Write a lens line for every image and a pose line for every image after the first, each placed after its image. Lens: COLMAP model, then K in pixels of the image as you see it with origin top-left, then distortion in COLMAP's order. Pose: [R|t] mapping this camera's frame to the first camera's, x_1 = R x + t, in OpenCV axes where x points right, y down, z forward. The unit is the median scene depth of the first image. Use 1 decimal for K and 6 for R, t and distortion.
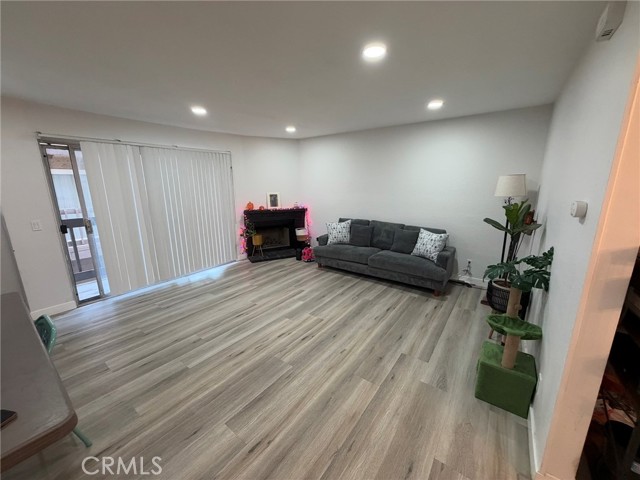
lens RADIAL K [[254.4, 0, 320.0], [0, 254.4, 240.0], [0, 0, 1]] dist [-0.002589, -0.000268]
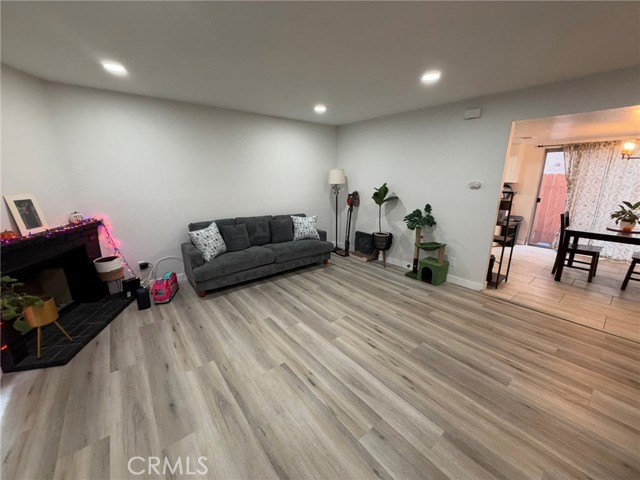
lens RADIAL K [[254.4, 0, 320.0], [0, 254.4, 240.0], [0, 0, 1]] dist [-0.002589, -0.000268]
pose [[0.258434, -0.234091, 0.937237, -0.743750], [0.212112, 0.960270, 0.181356, -0.137946], [-0.942454, 0.151931, 0.297820, 0.673225]]
